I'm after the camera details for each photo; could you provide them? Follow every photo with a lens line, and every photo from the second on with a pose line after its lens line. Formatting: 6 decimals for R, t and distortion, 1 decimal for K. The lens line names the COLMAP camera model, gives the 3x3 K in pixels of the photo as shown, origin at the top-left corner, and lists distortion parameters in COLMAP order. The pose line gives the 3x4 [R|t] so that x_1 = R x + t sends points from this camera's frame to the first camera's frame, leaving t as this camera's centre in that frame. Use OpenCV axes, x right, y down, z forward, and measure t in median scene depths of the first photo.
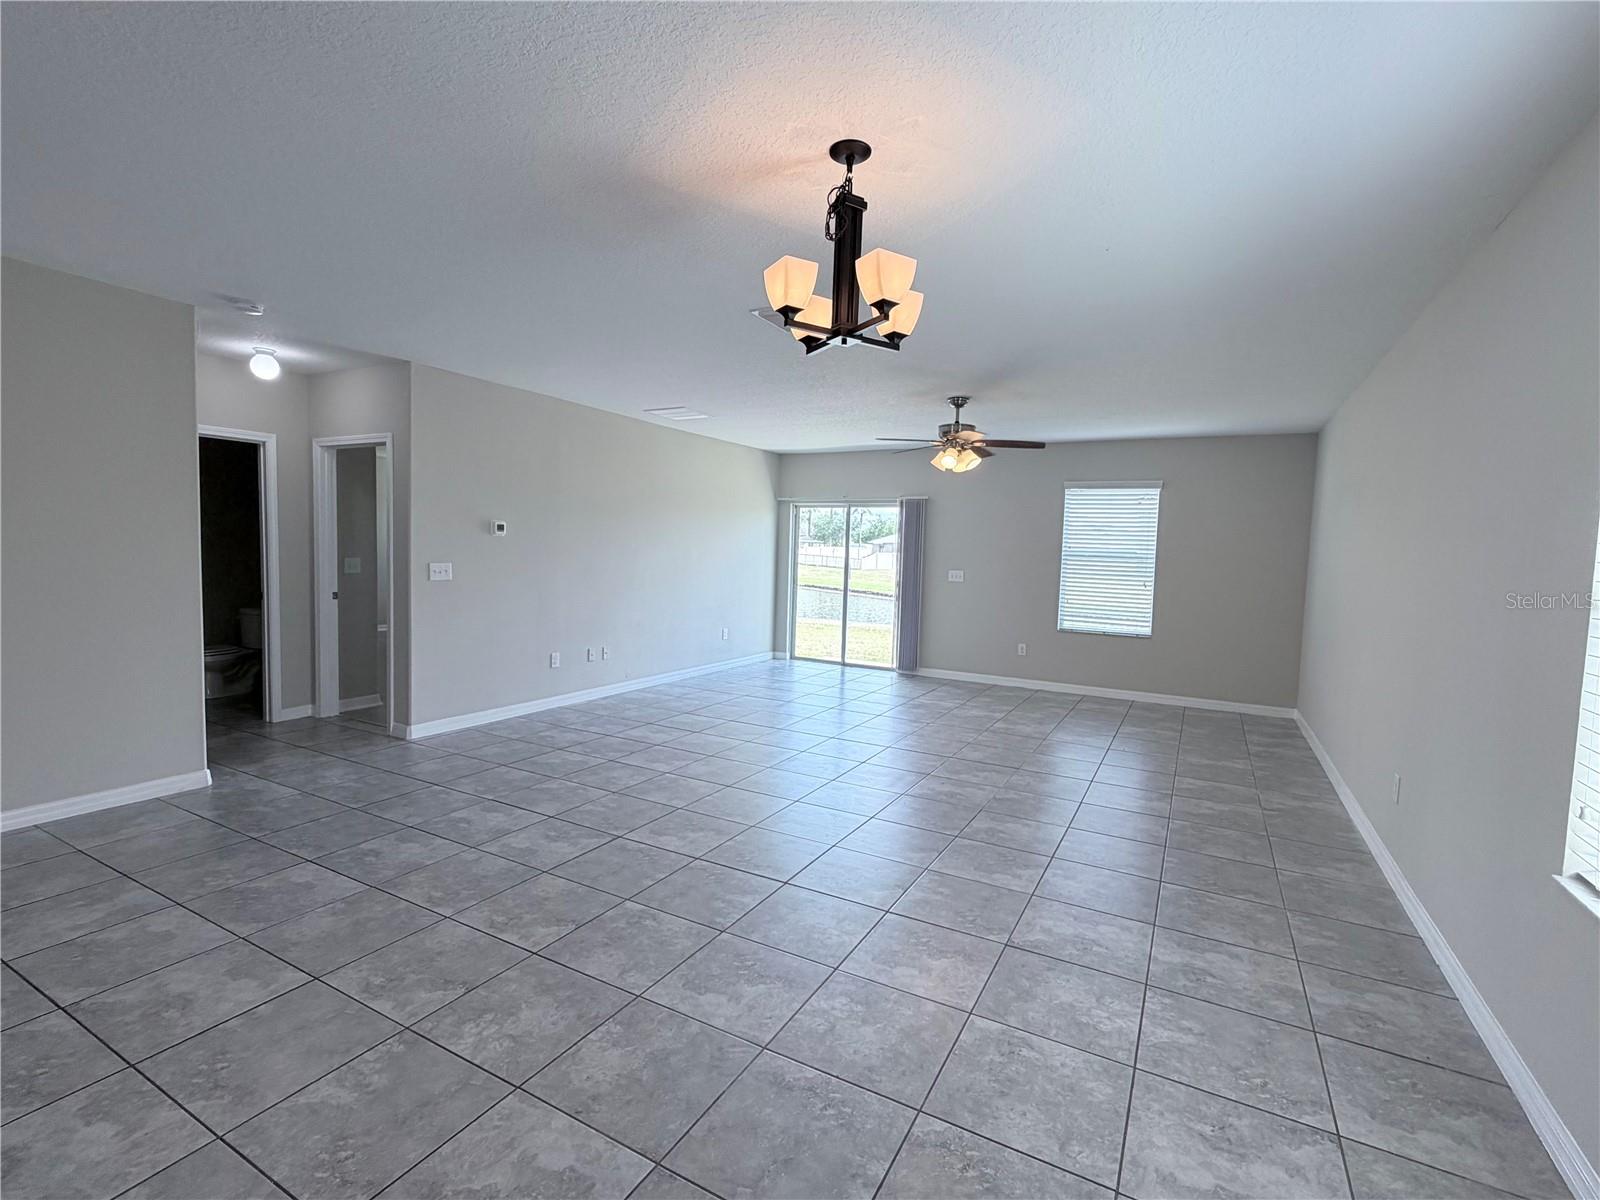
lens RADIAL K [[734.8, 0, 821.4], [0, 734.8, 602.1], [0, 0, 1]] dist [-0.002858, 0.001984]
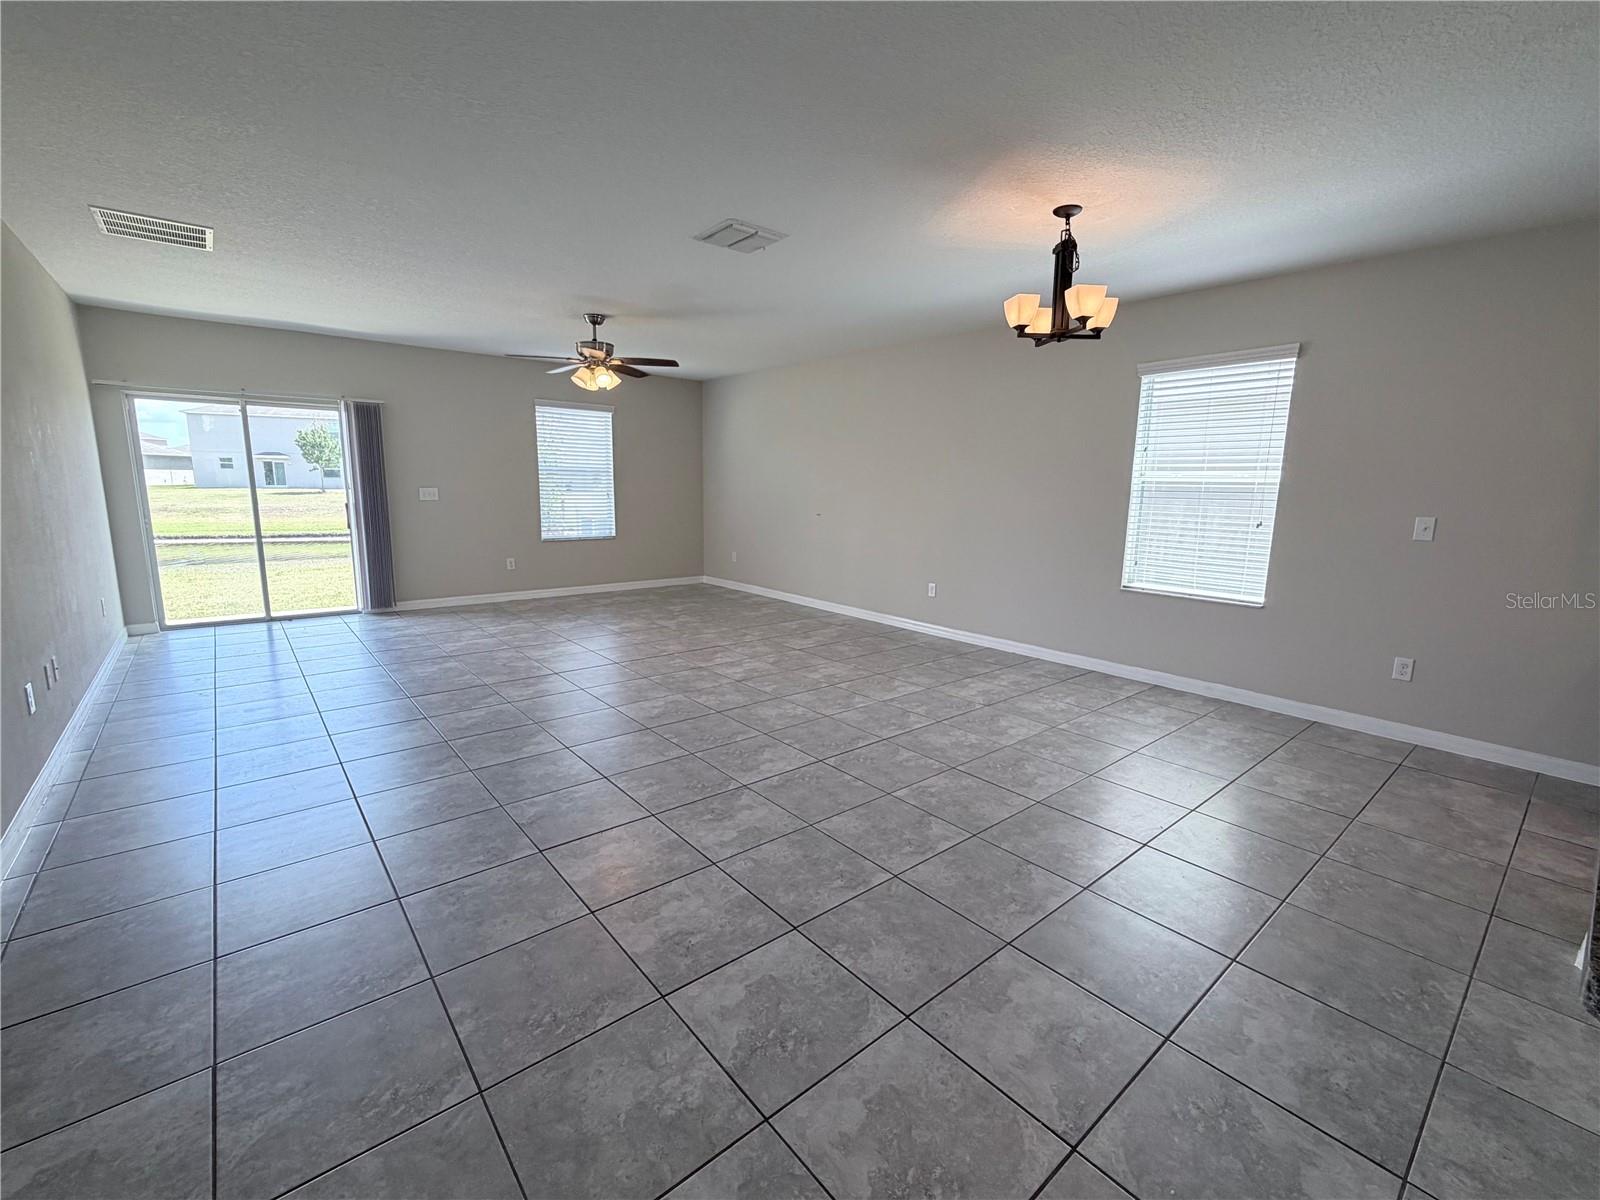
lens RADIAL K [[687.9, 0, 788.1], [0, 687.9, 594.3], [0, 0, 1]] dist [-0.001478, 0.000847]
pose [[0.380857, -0.177053, 0.907524, -0.794922], [0.060845, 0.984167, 0.166471, -0.050755], [-0.922630, -0.008184, 0.385600, 0.482704]]
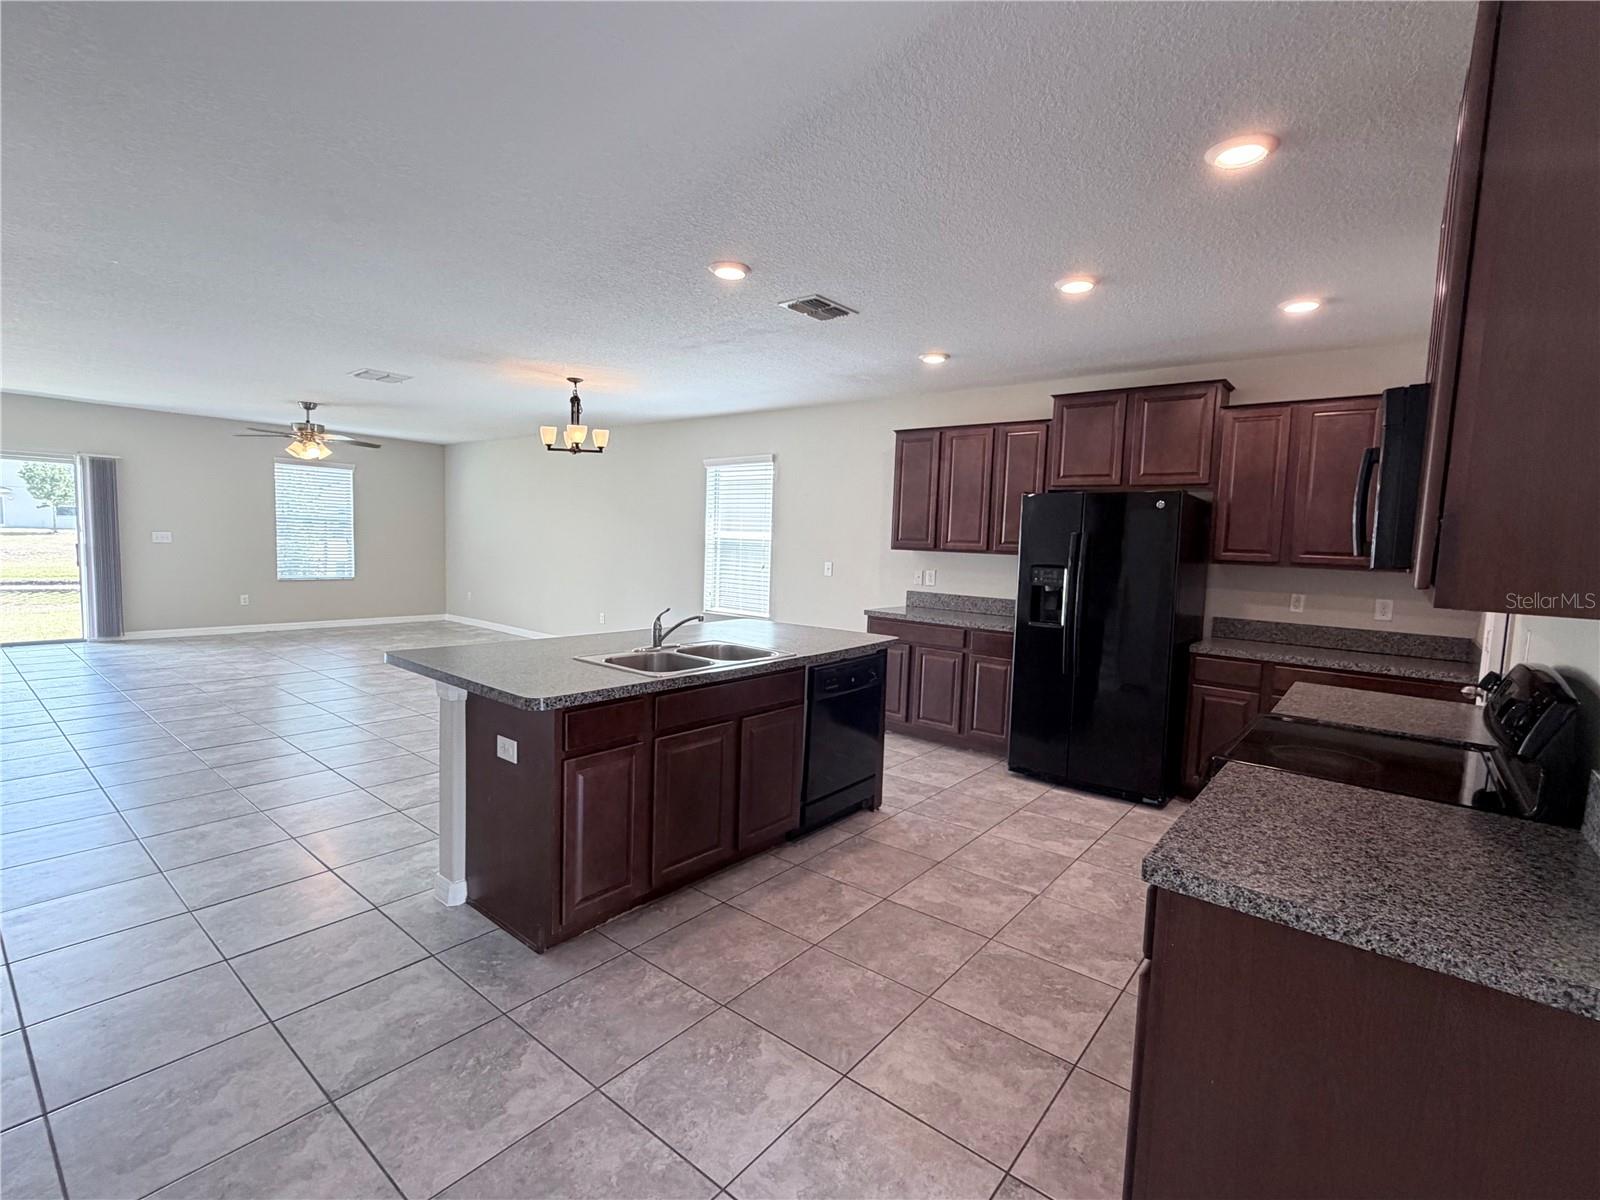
lens RADIAL K [[734.8, 0, 789.2], [0, 734.8, 598.3], [0, 0, 1]] dist [-0.002858, 0.001984]
pose [[0.195946, -0.108153, 0.974632, -1.192583], [0.038489, 0.993982, 0.102562, -0.040188], [-0.979859, 0.017416, 0.198929, -0.116442]]
